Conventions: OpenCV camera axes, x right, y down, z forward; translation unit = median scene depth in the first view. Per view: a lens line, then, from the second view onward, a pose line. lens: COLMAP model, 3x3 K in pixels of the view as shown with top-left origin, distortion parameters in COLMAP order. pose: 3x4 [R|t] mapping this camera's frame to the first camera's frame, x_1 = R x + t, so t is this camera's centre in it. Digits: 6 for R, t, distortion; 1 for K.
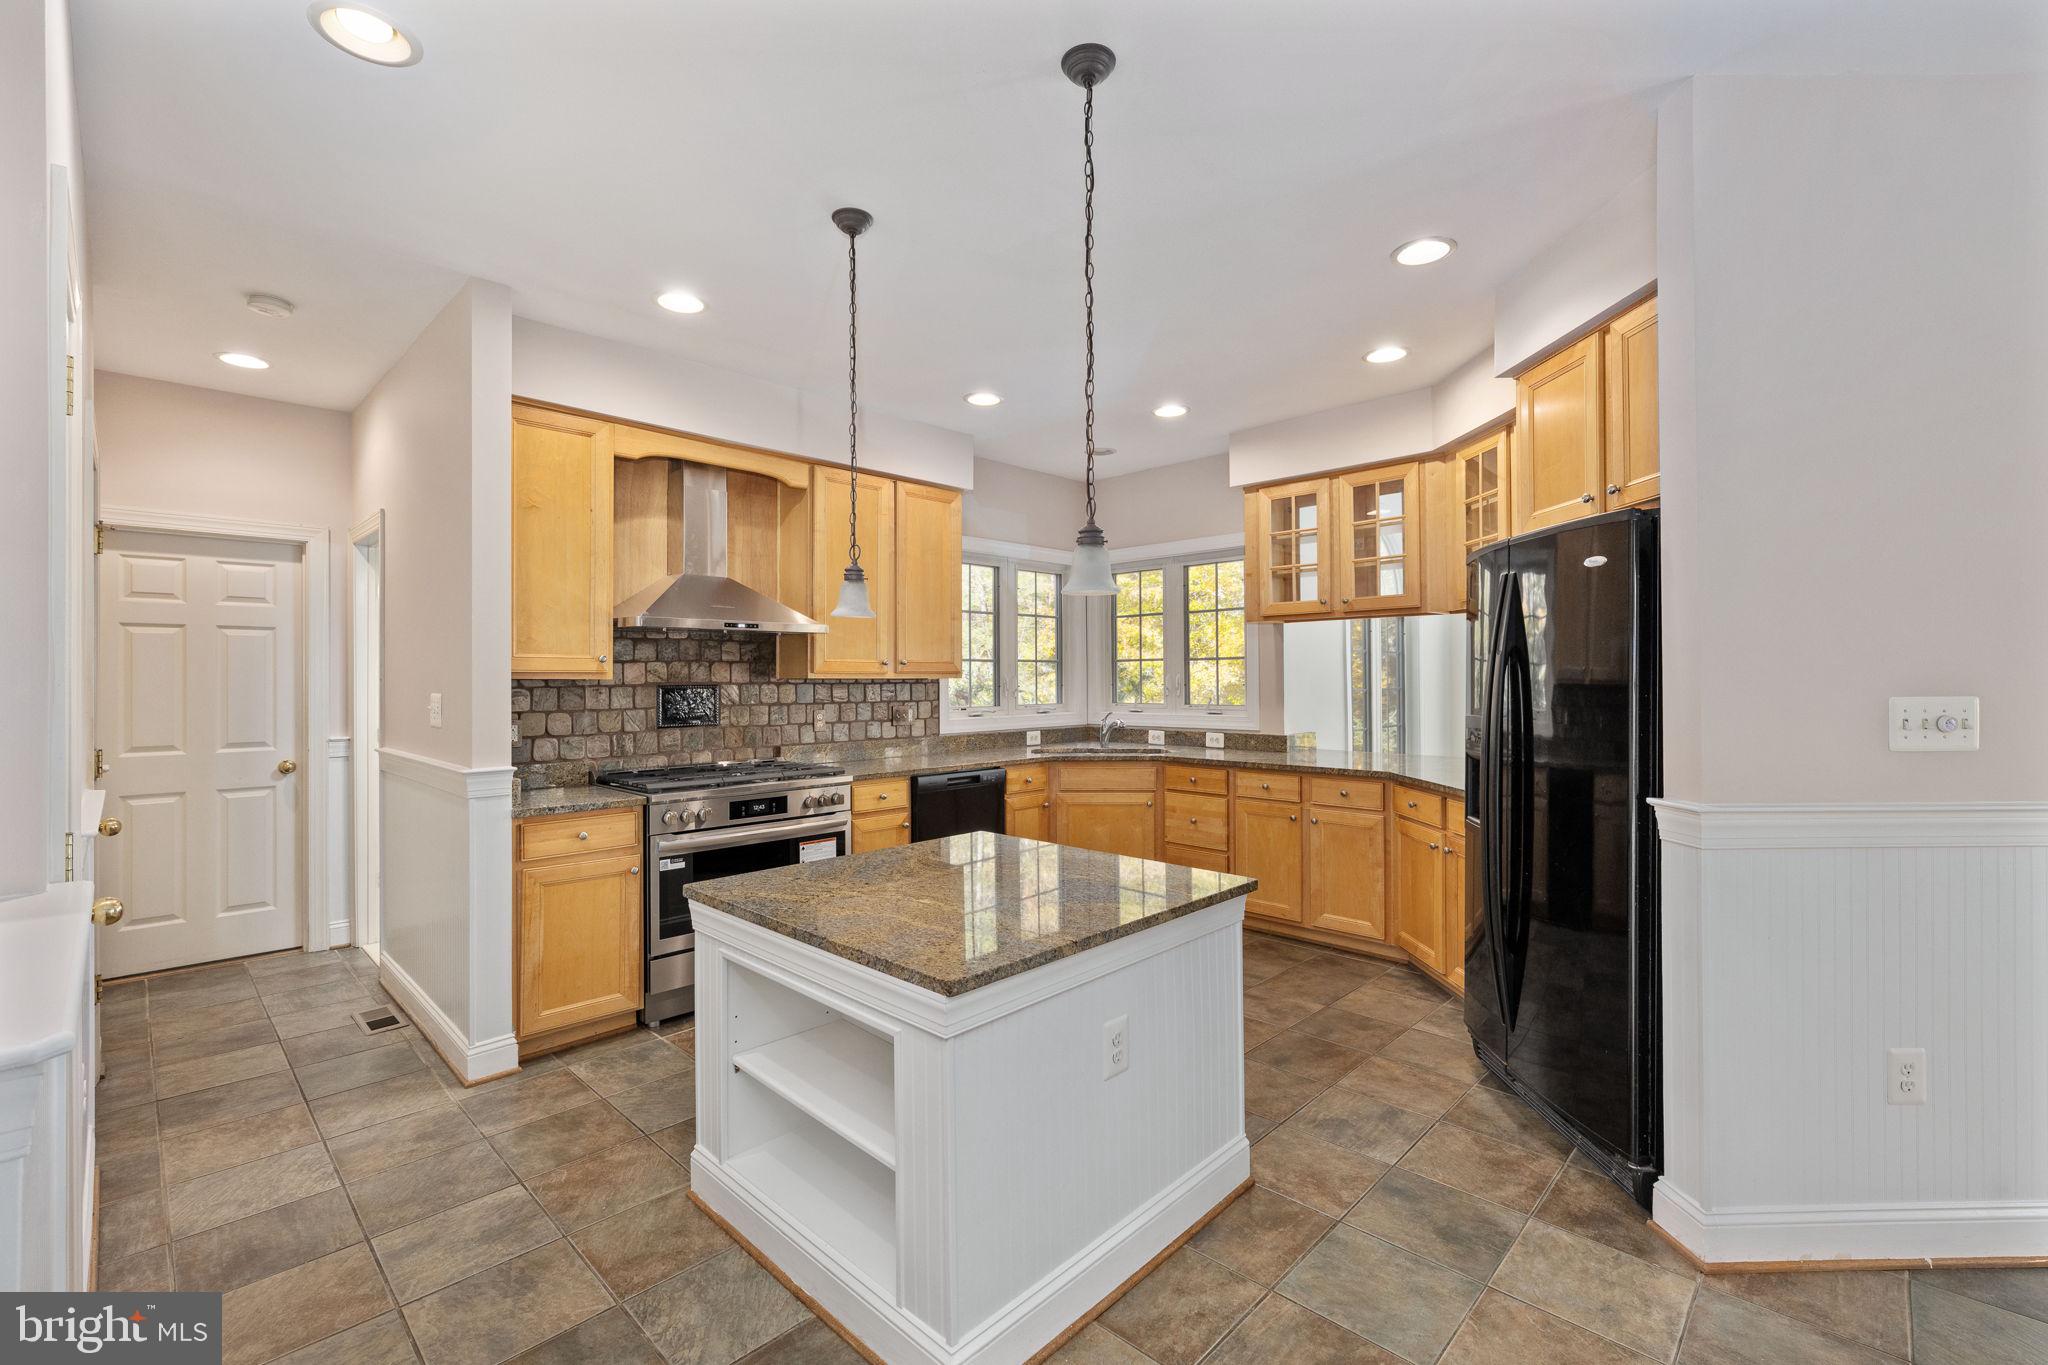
lens RADIAL K [[838.1, 0, 1029.9], [0, 838.1, 674.7], [0, 0, 1]] dist [0.004688, -0.001218]
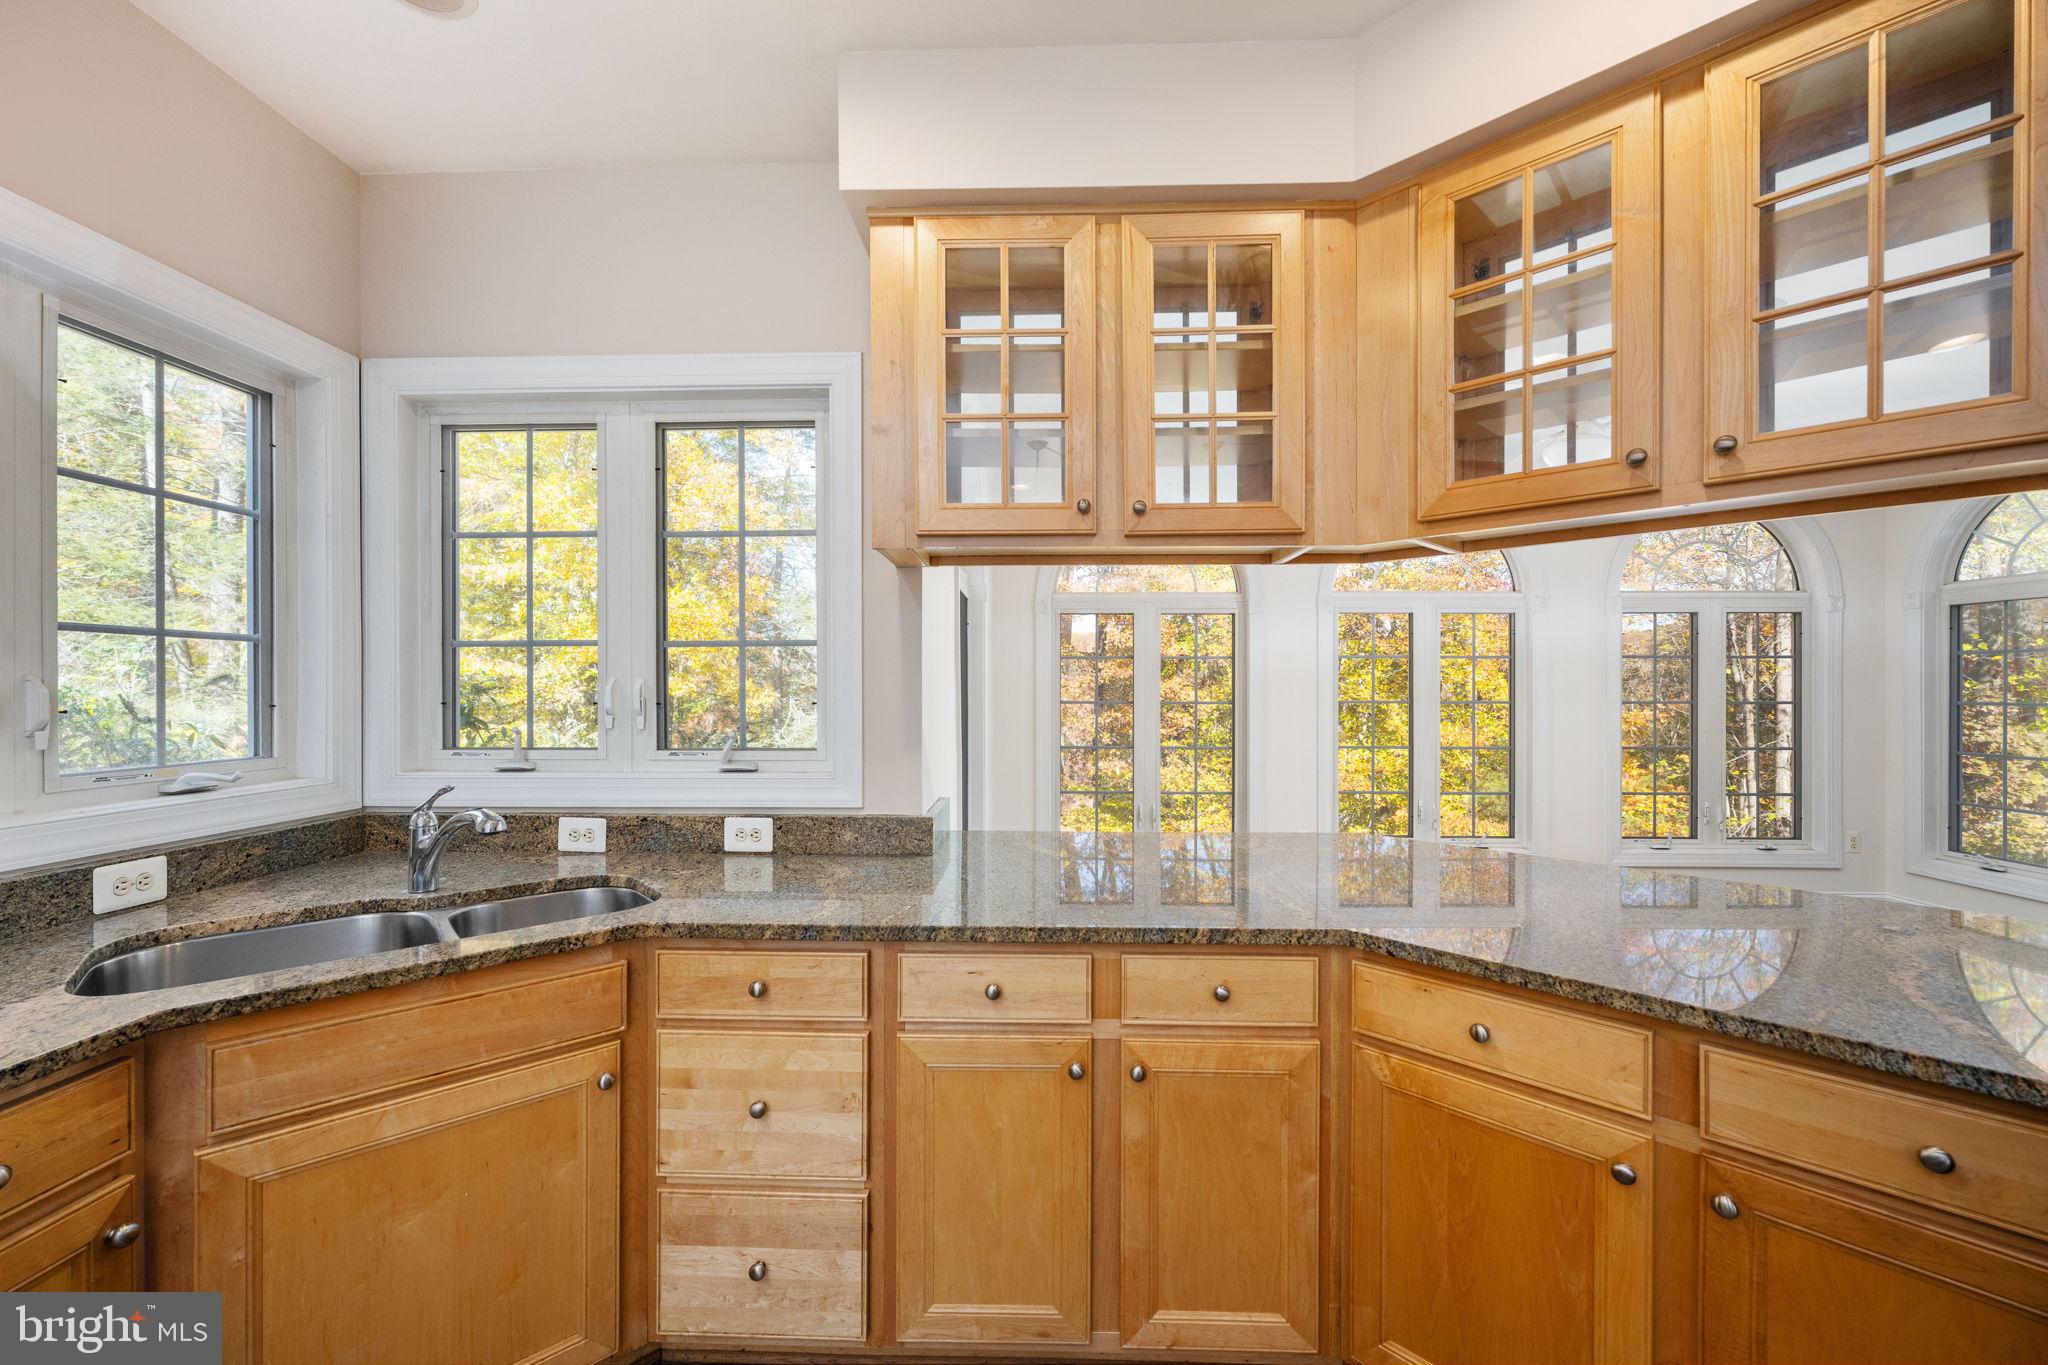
lens RADIAL K [[823.4, 0, 1077.4], [0, 823.4, 680.5], [0, 0, 1]] dist [-0.010609, 0.000141]
pose [[0.712131, 0.008096, 0.702000, 0.059309], [-0.005355, 0.999967, -0.006101, 0.001606], [-0.702027, 0.000585, 0.712151, 0.756108]]
